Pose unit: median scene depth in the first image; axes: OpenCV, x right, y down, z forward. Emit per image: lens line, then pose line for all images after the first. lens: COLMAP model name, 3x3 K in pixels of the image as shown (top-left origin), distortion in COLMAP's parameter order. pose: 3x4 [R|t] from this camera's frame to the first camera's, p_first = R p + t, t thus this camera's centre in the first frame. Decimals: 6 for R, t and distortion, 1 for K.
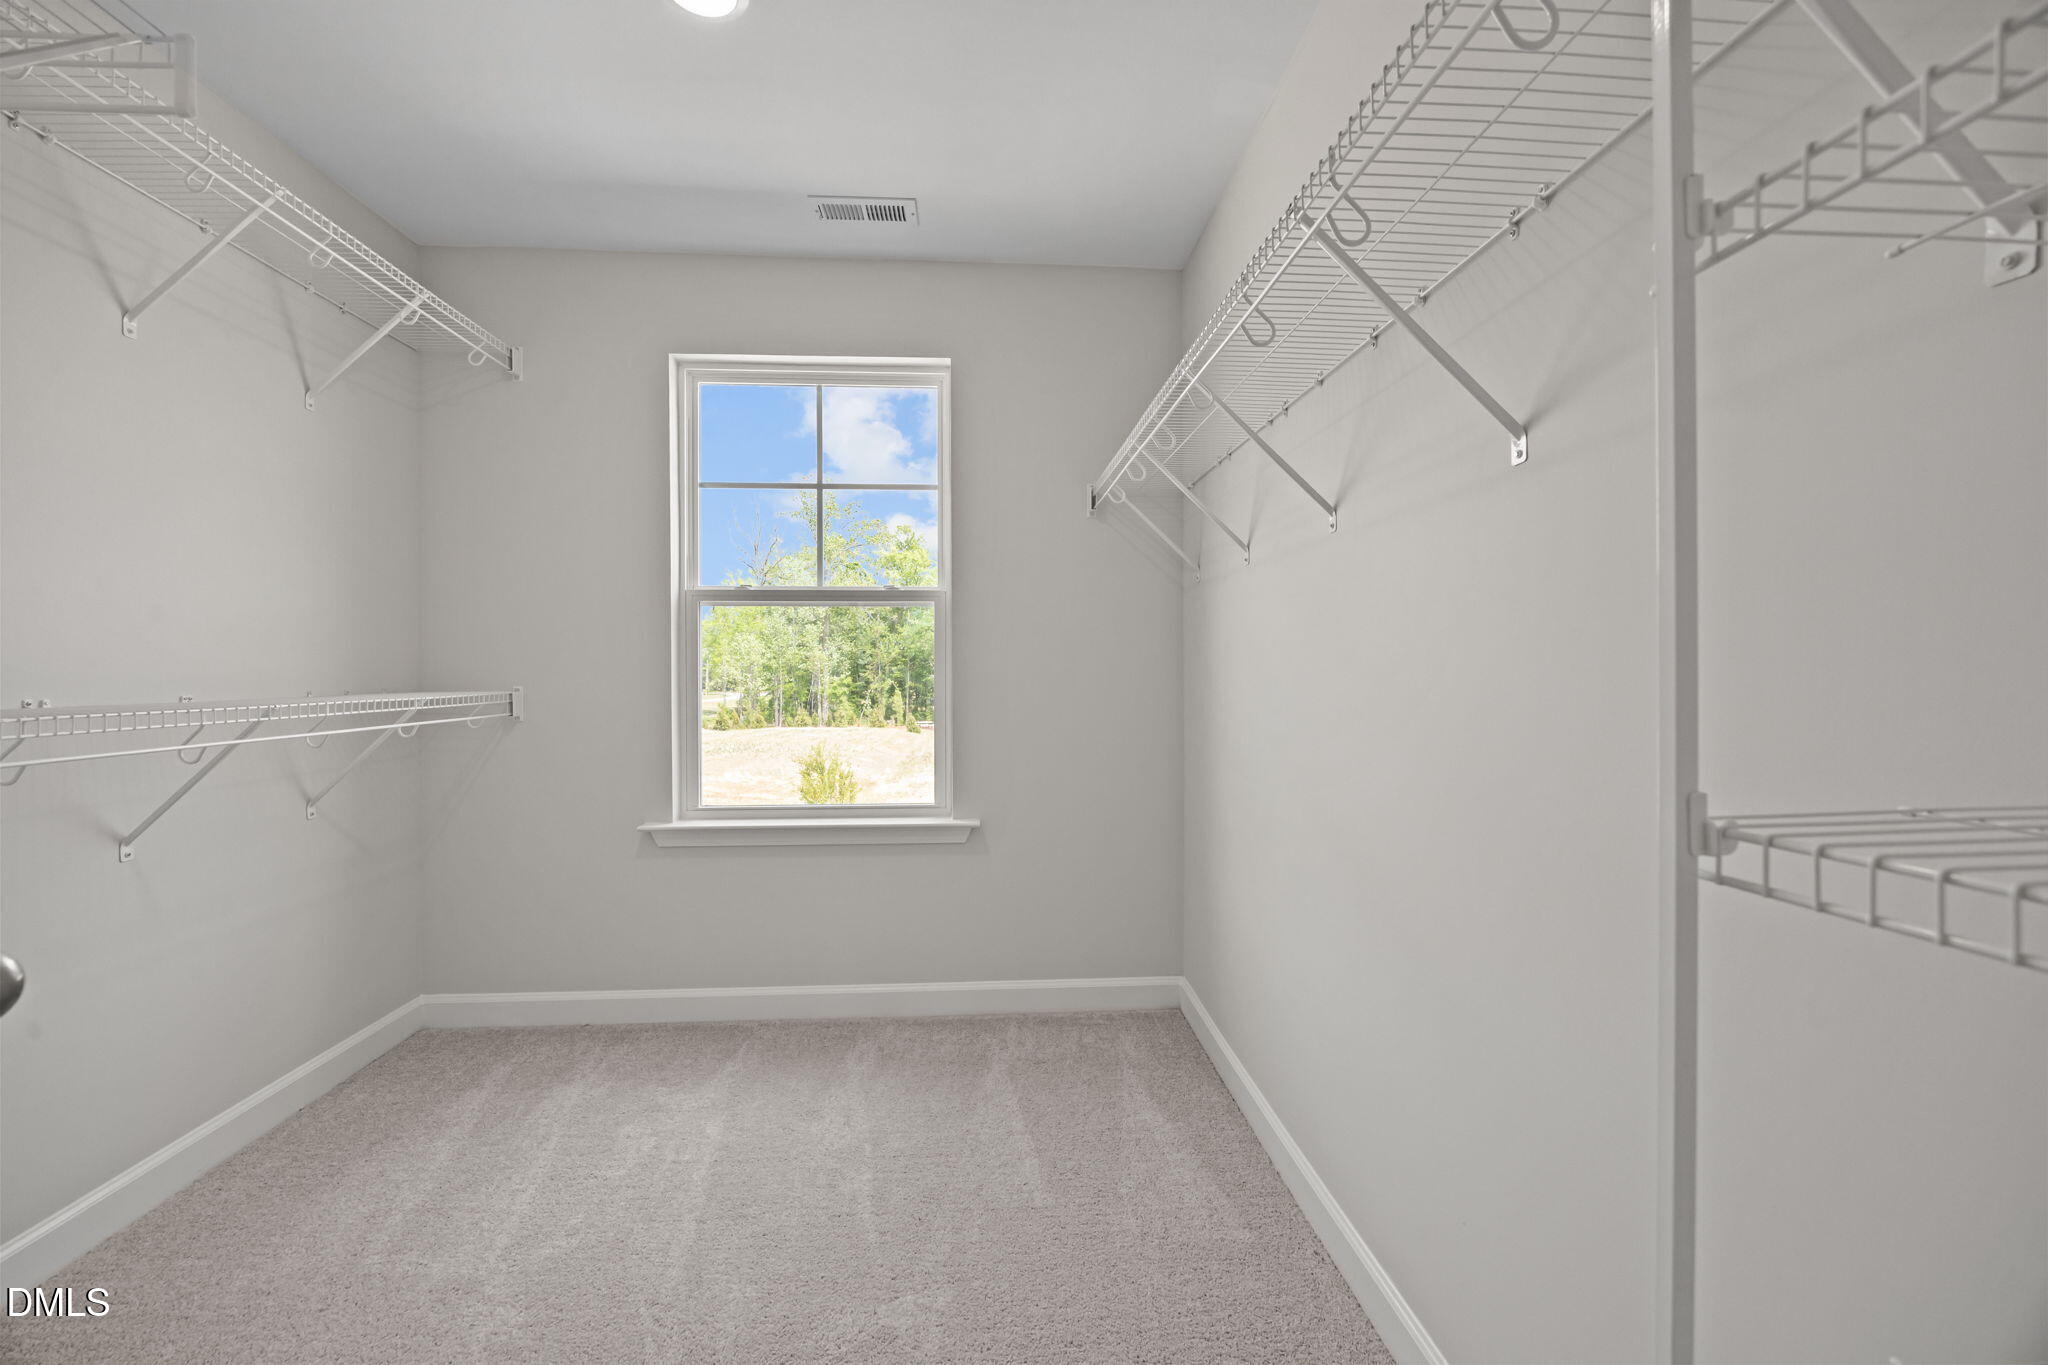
lens RADIAL K [[780.1, 0, 1025.7], [0, 780.1, 677.2], [0, 0, 1]] dist [-0.001128, -0.000102]
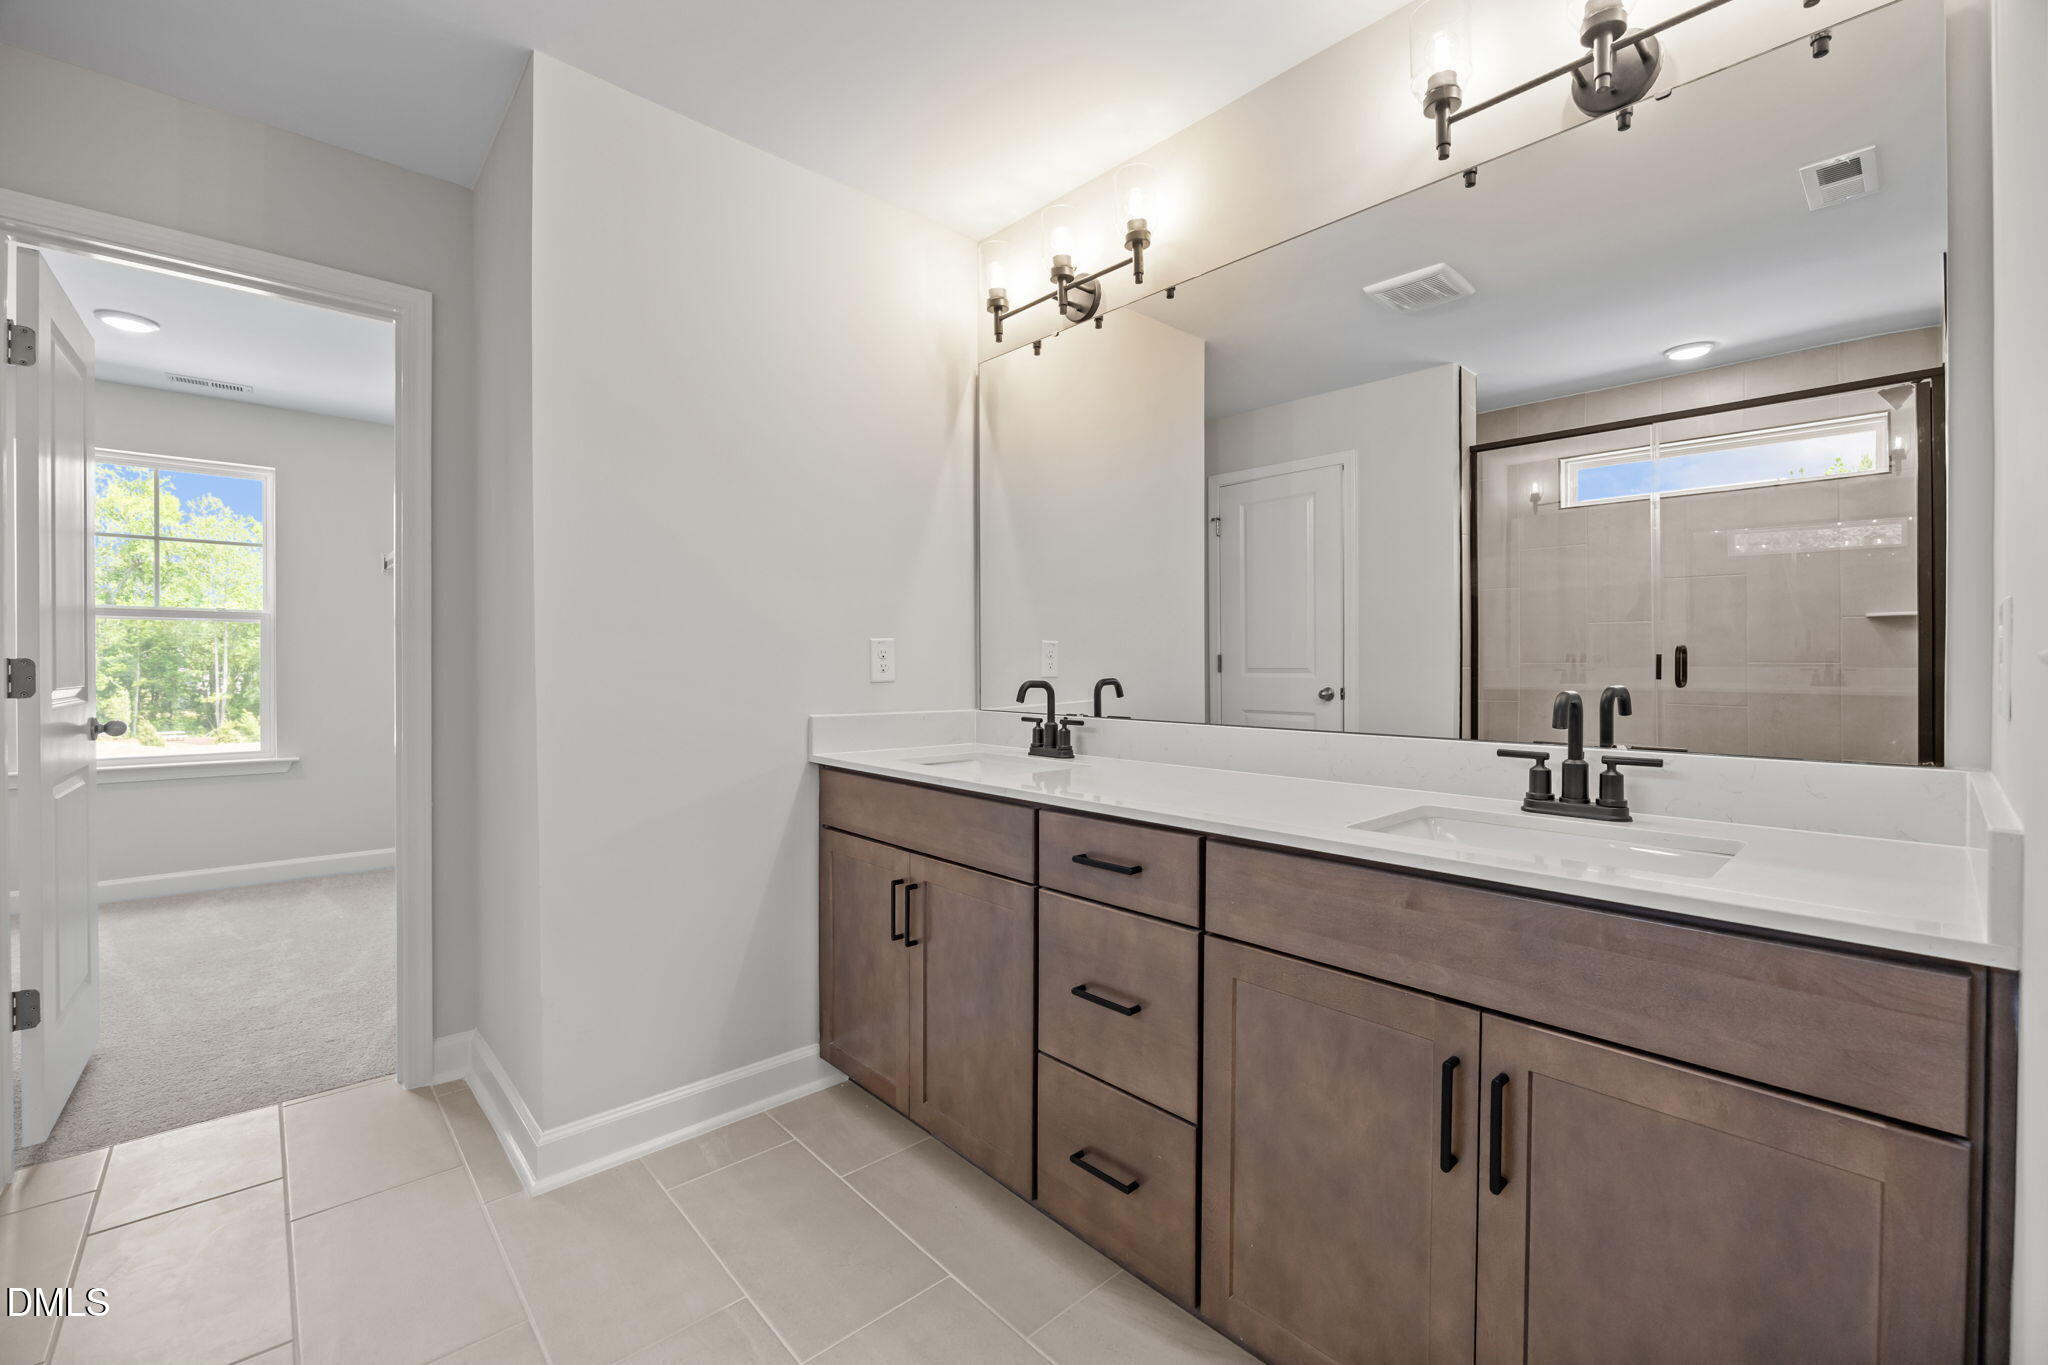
lens RADIAL K [[874.6, 0, 1027.2], [0, 874.6, 677.5], [0, 0, 1]] dist [-0.014751, 0.000150]
pose [[0.784753, -0.001550, 0.619807, 0.001650], [-0.001762, 0.999987, 0.004732, 0.000575], [-0.619806, -0.004806, 0.784740, -0.153107]]
